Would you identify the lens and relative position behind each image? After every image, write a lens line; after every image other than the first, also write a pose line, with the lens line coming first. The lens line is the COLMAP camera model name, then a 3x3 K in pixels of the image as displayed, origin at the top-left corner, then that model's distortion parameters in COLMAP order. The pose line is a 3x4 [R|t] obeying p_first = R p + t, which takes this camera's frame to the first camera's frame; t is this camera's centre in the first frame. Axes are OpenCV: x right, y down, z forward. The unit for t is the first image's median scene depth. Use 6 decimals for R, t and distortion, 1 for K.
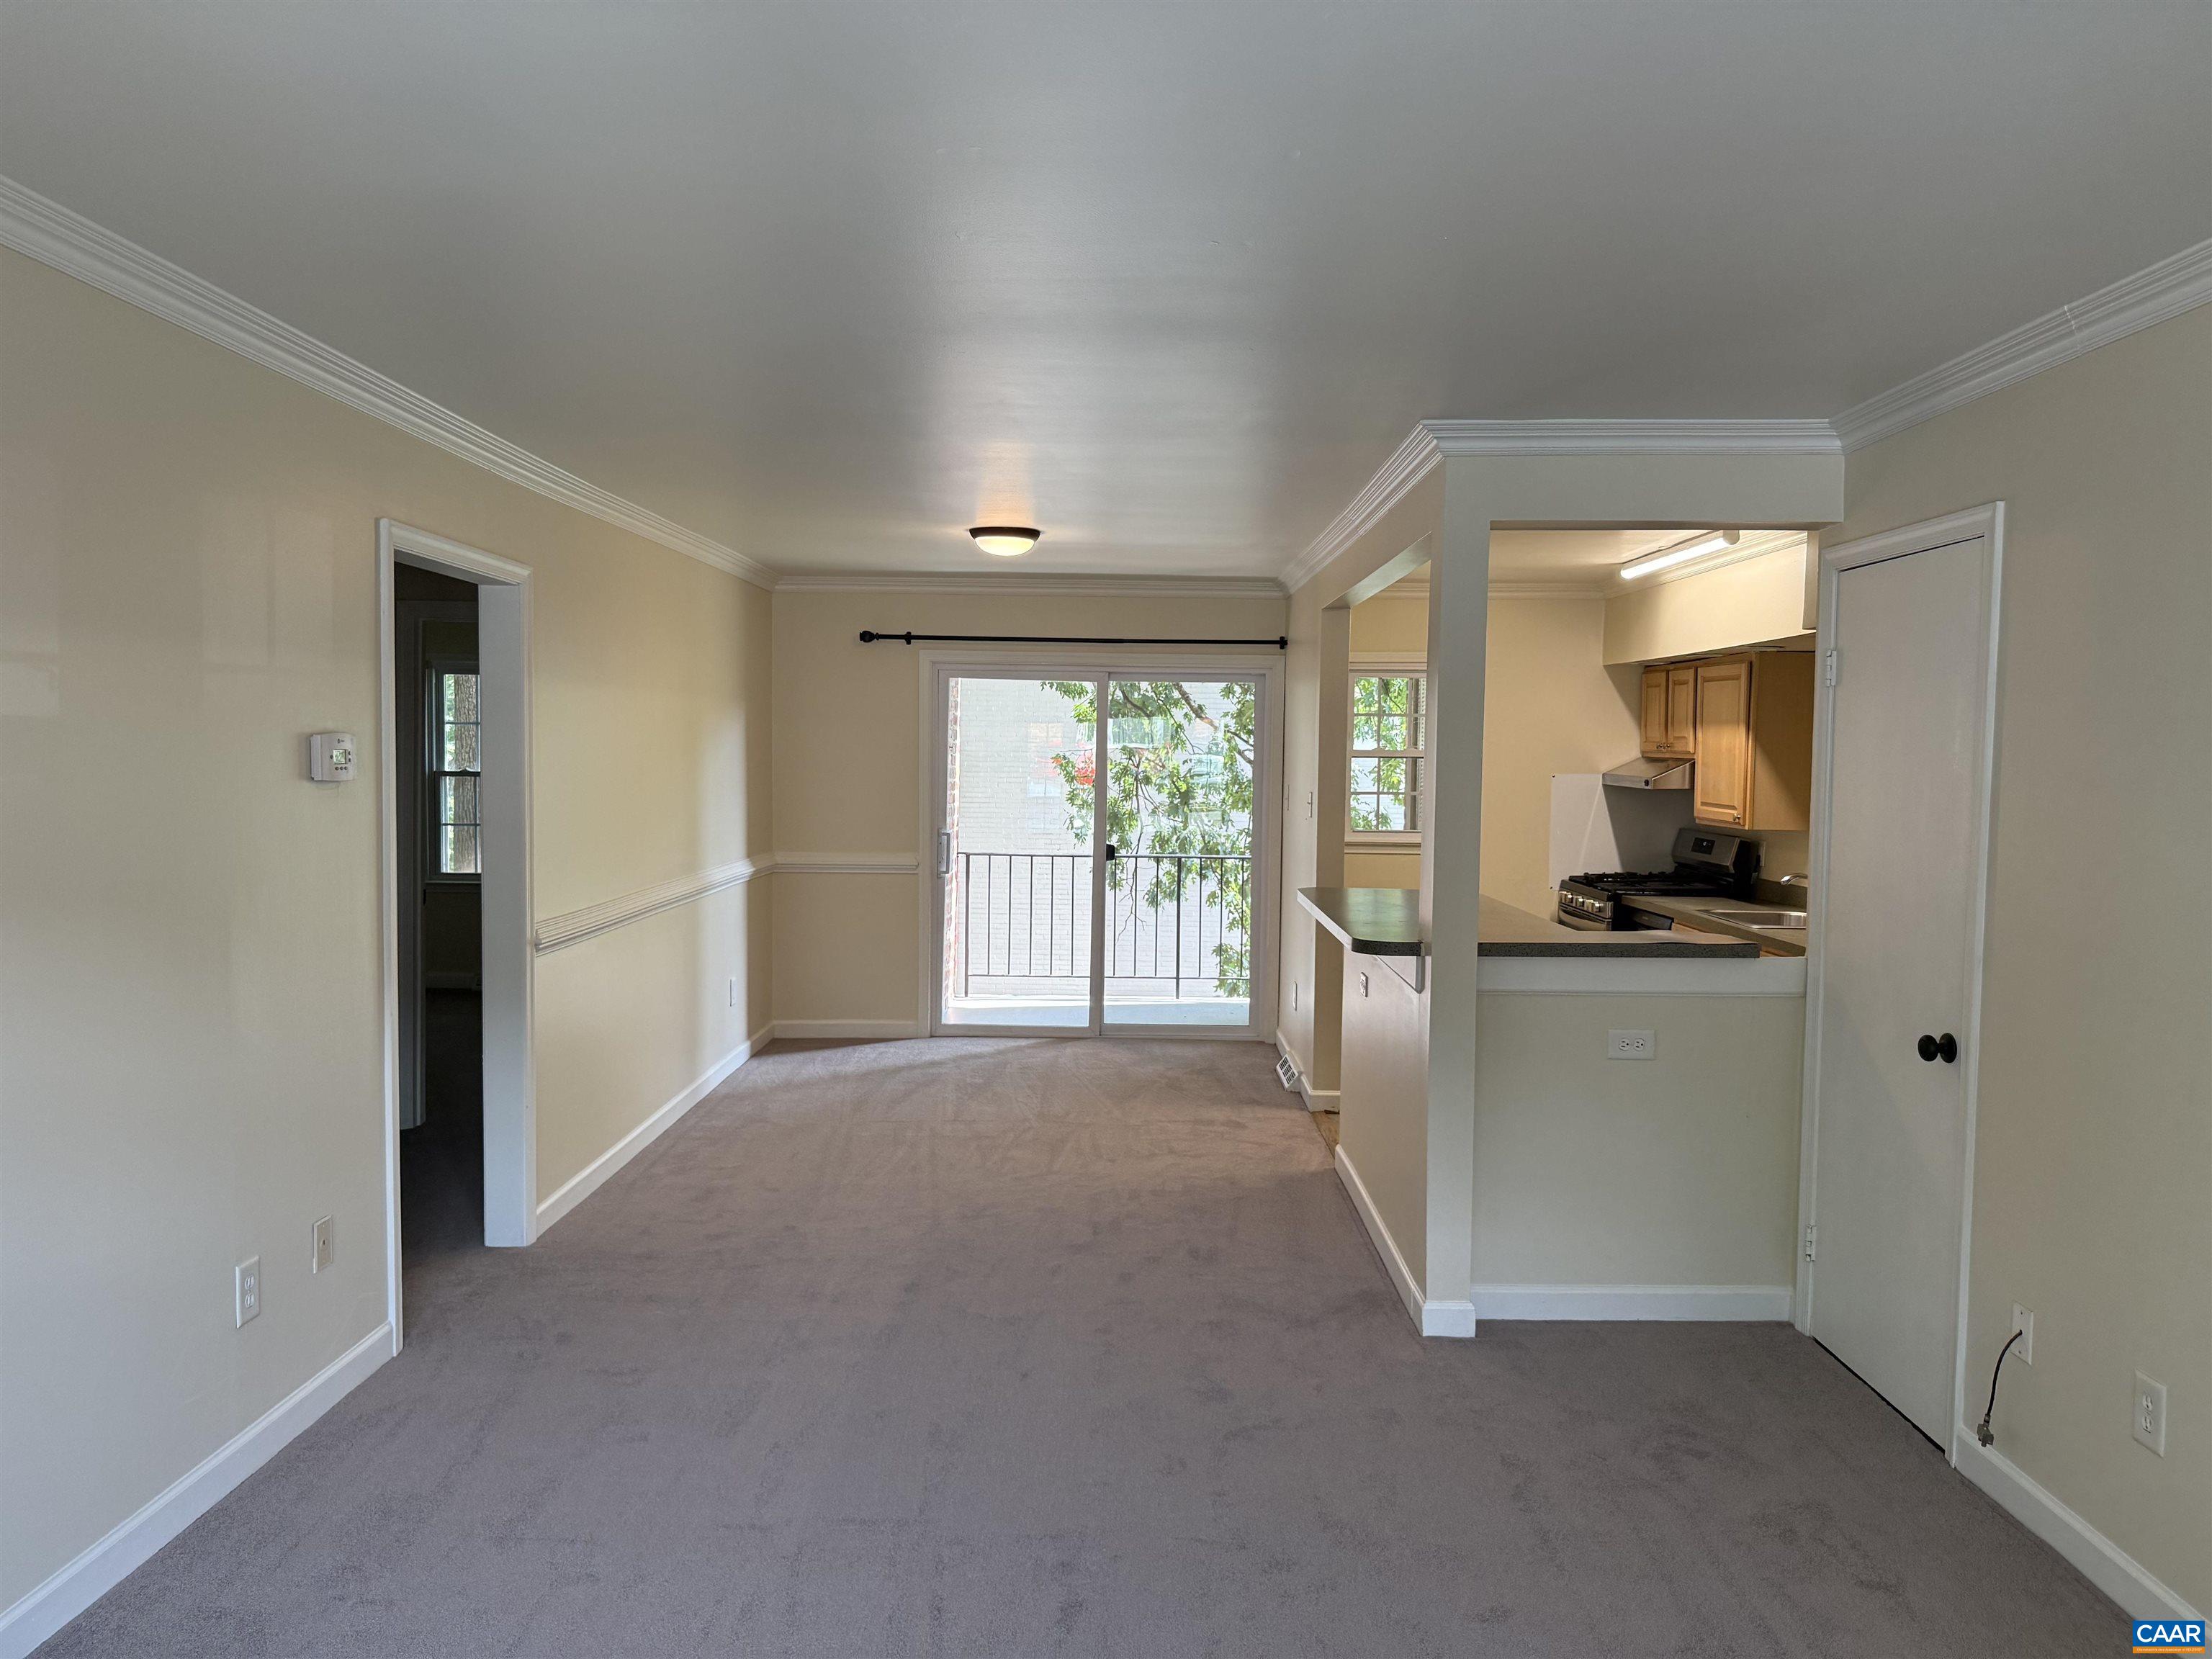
lens RADIAL K [[1558.3, 0, 1106.0], [0, 1558.3, 829.5], [0, 0, 1]] dist [-0.001130, -0.001138]
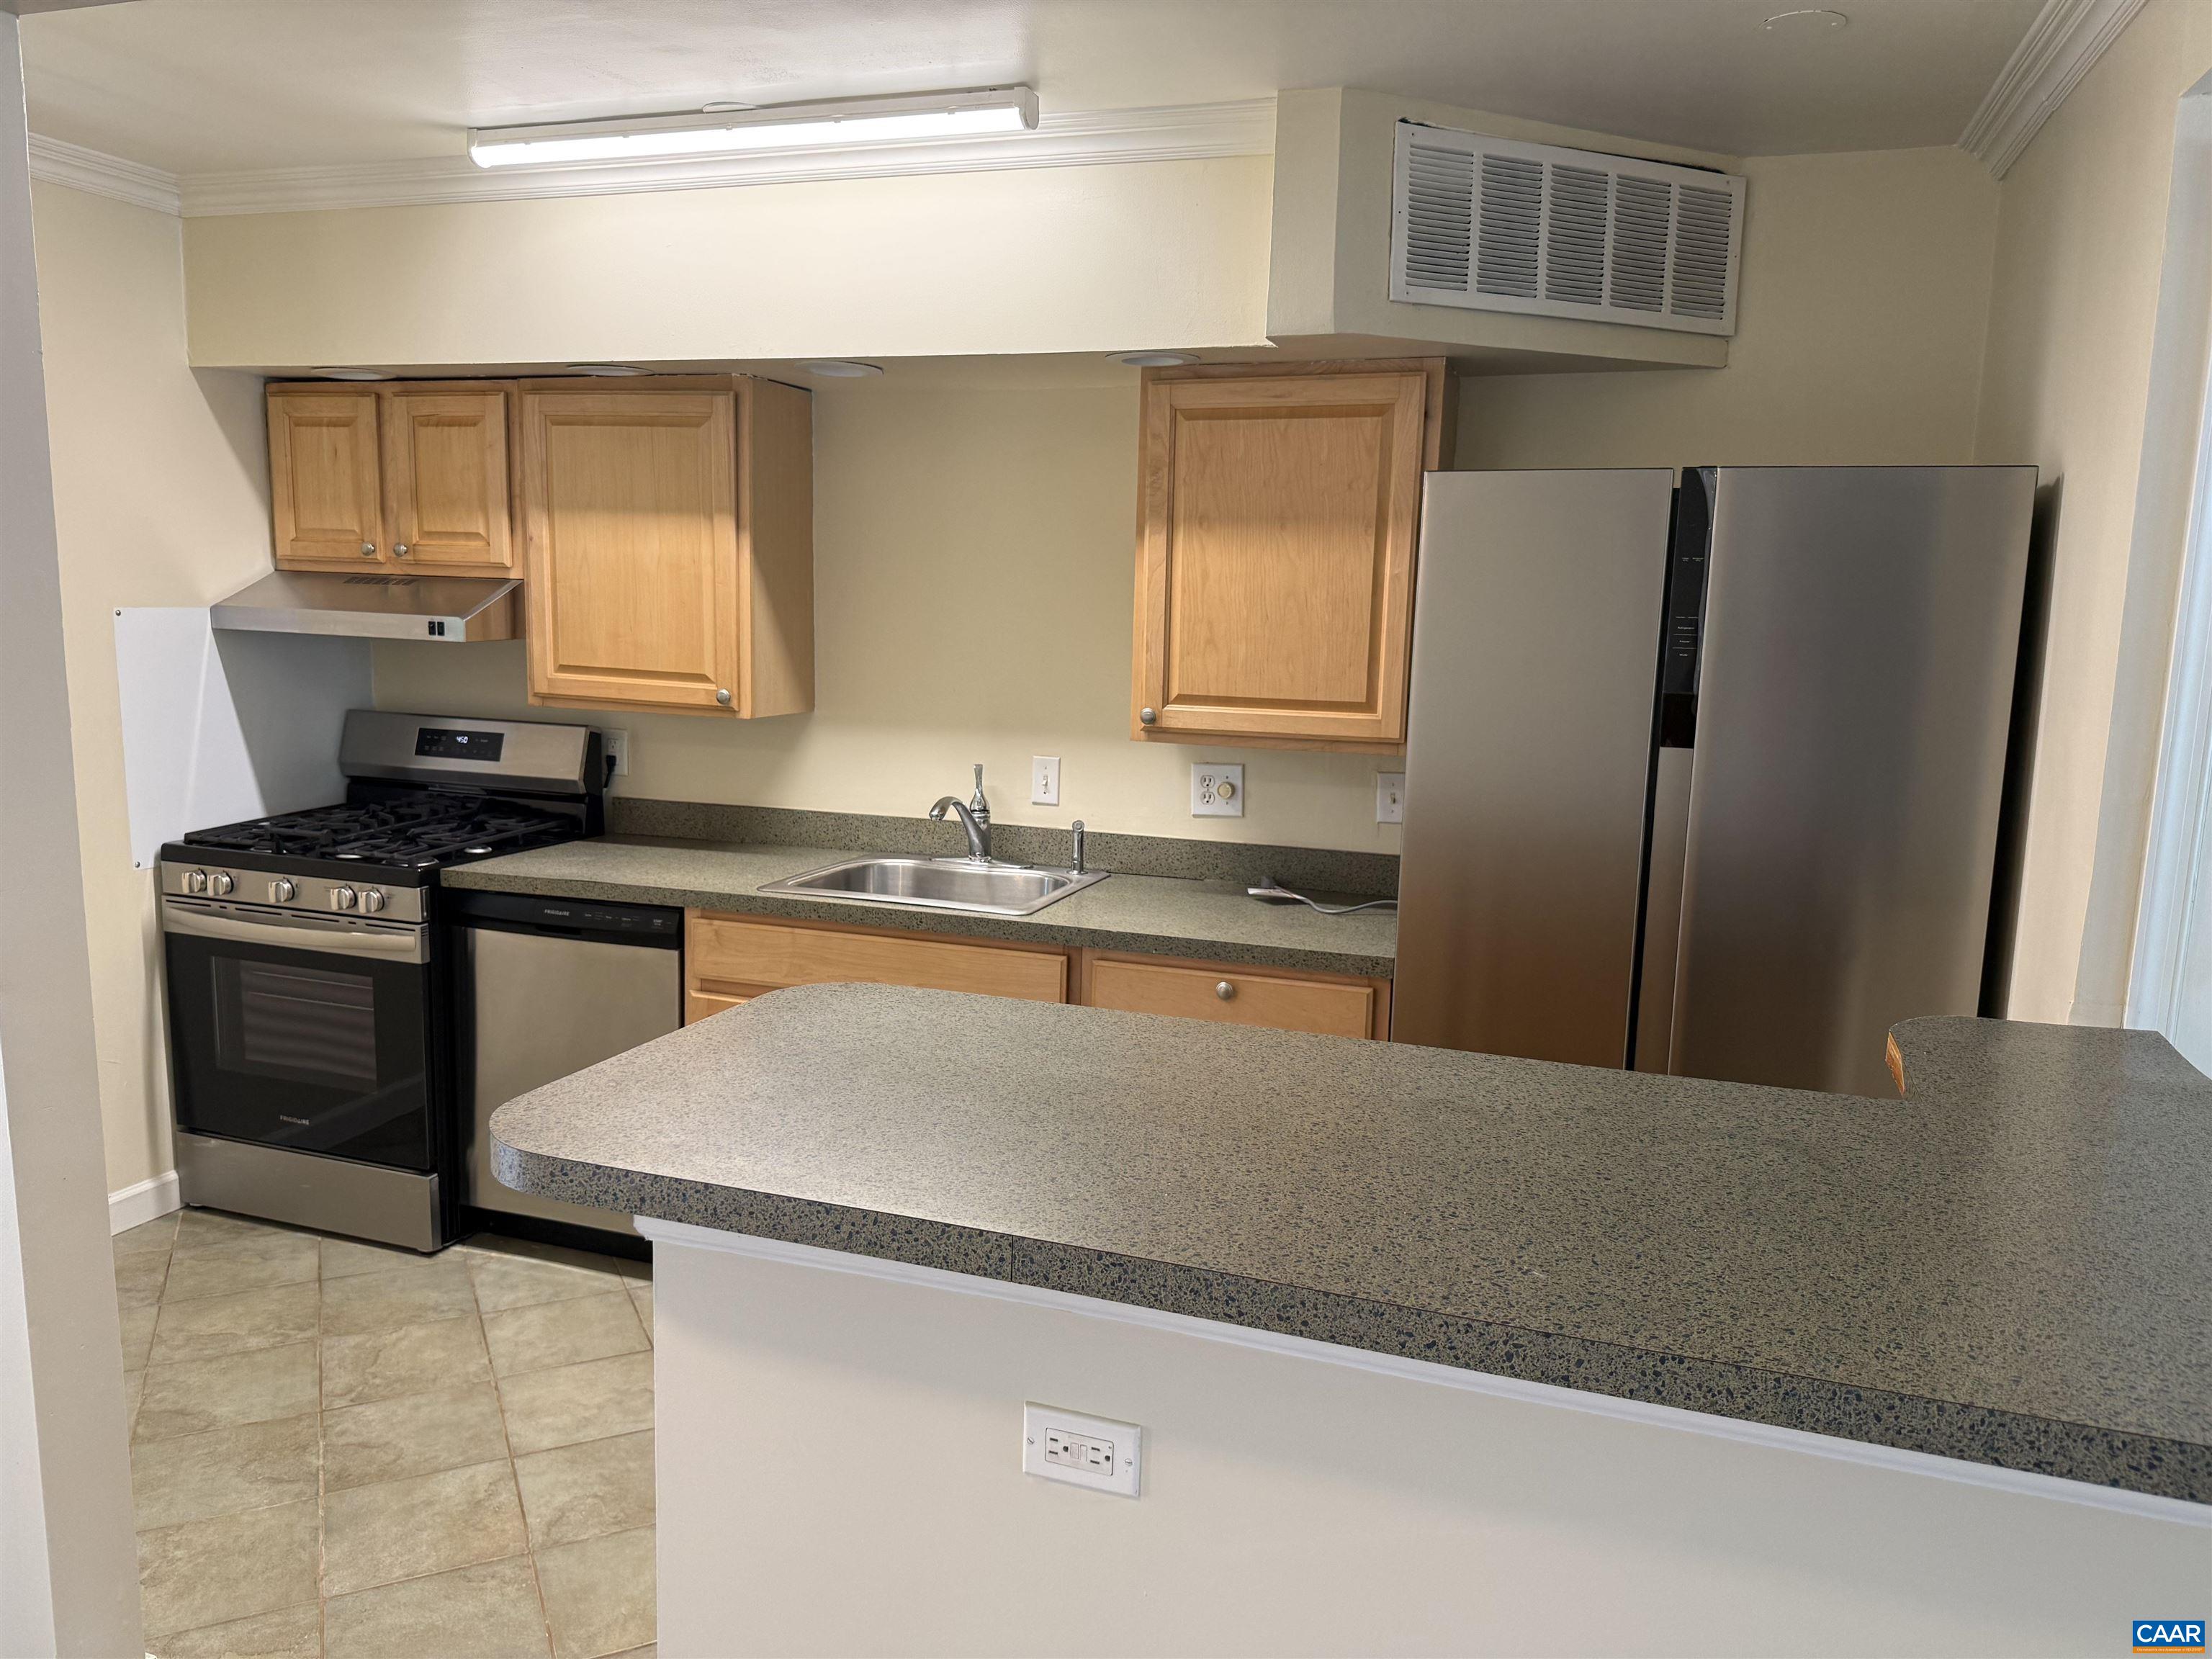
lens RADIAL K [[1558.3, 0, 1106.0], [0, 1558.3, 829.5], [0, 0, 1]] dist [-0.001130, -0.001138]
pose [[0.316914, -0.146262, 0.937109, -0.044000], [0.028115, 0.989052, 0.144861, -0.029541], [-0.948037, -0.019561, 0.317557, 0.597937]]
